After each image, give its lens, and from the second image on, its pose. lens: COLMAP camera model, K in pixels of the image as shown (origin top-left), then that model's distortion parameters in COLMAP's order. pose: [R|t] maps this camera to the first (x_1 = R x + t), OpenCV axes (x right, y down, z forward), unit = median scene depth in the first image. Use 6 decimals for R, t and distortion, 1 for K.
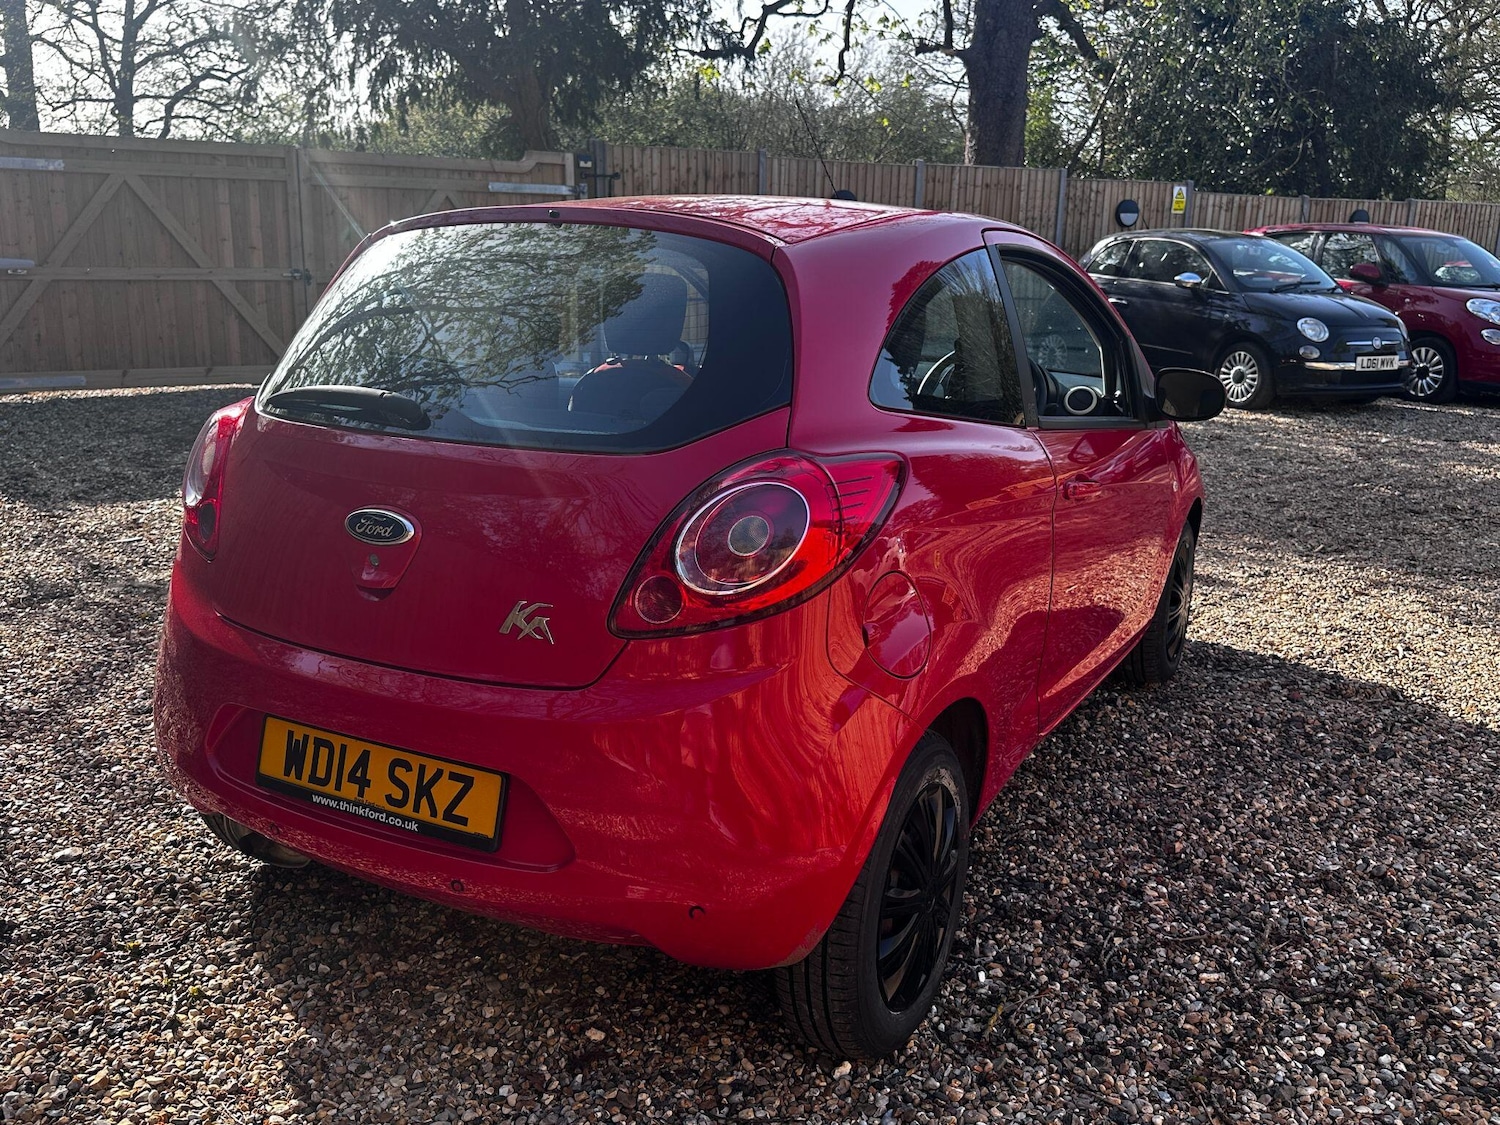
lens RADIAL K [[1343.2, 0, 755.6], [0, 1343.2, 554.4], [0, 0, 1]] dist [0.185416, -0.399291]
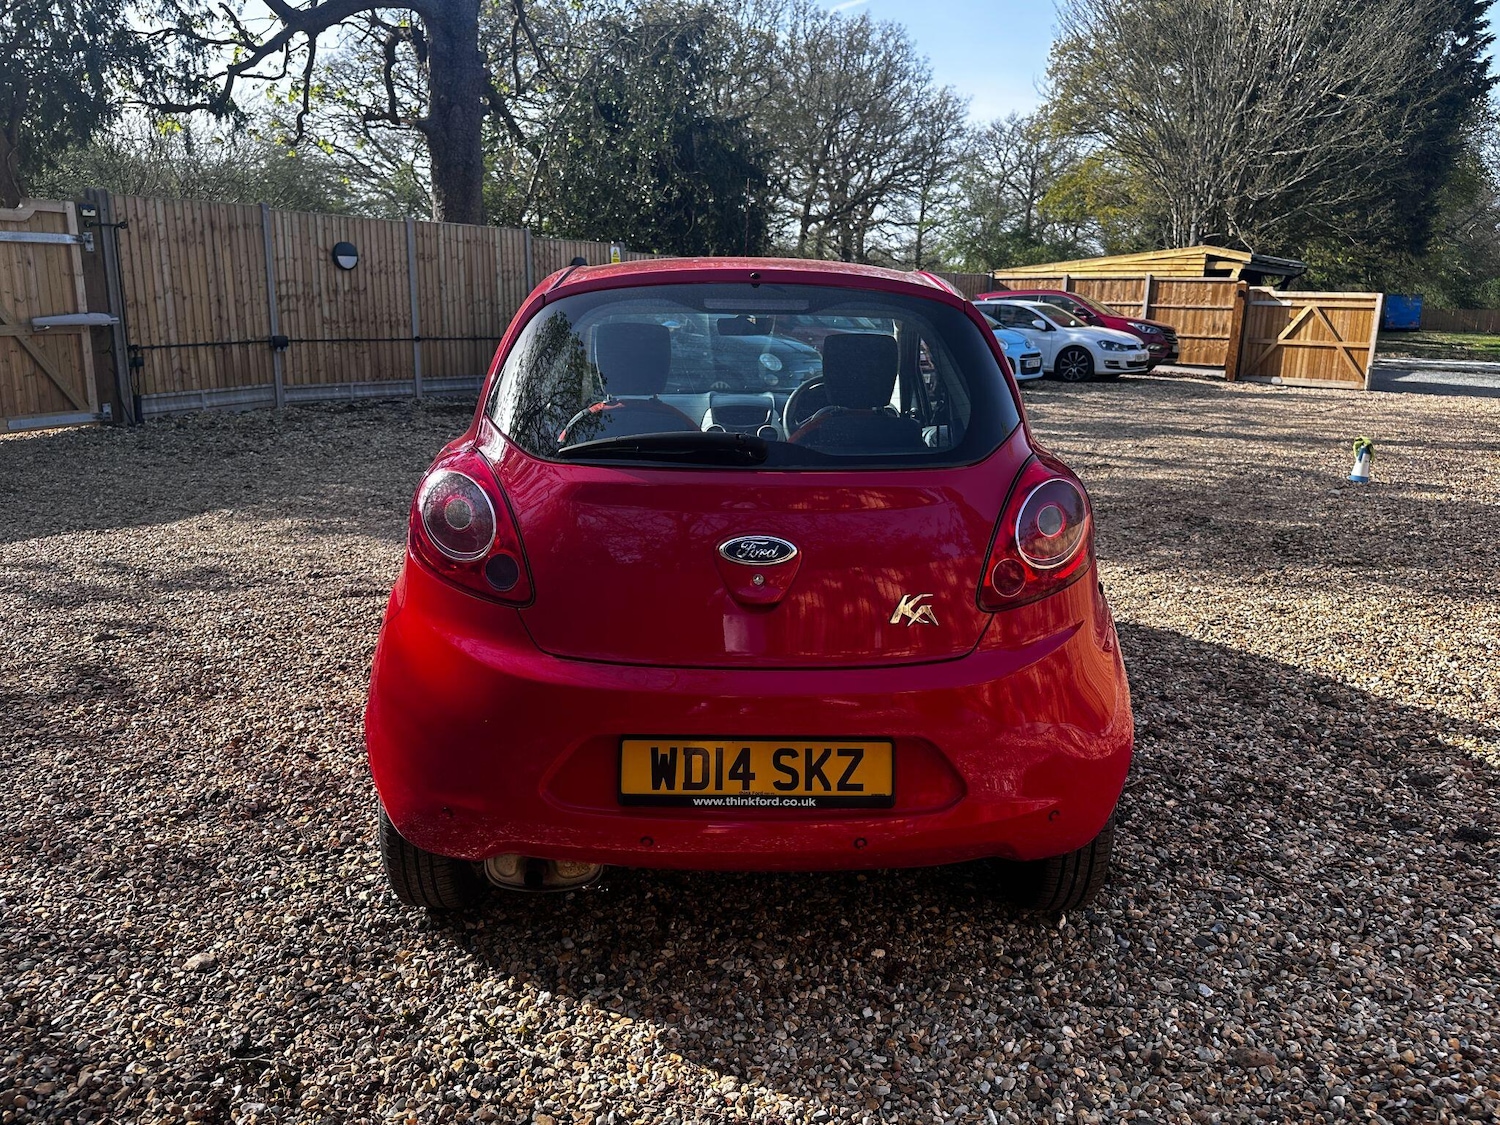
lens RADIAL K [[1181.8, 0, 747.8], [0, 1181.8, 539.2], [0, 0, 1]] dist [0.139814, -0.223151]
pose [[0.861794, -0.110353, 0.495110, -0.747672], [0.119654, 0.992731, 0.012995, -0.042056], [-0.492945, 0.048043, 0.868733, 0.126891]]
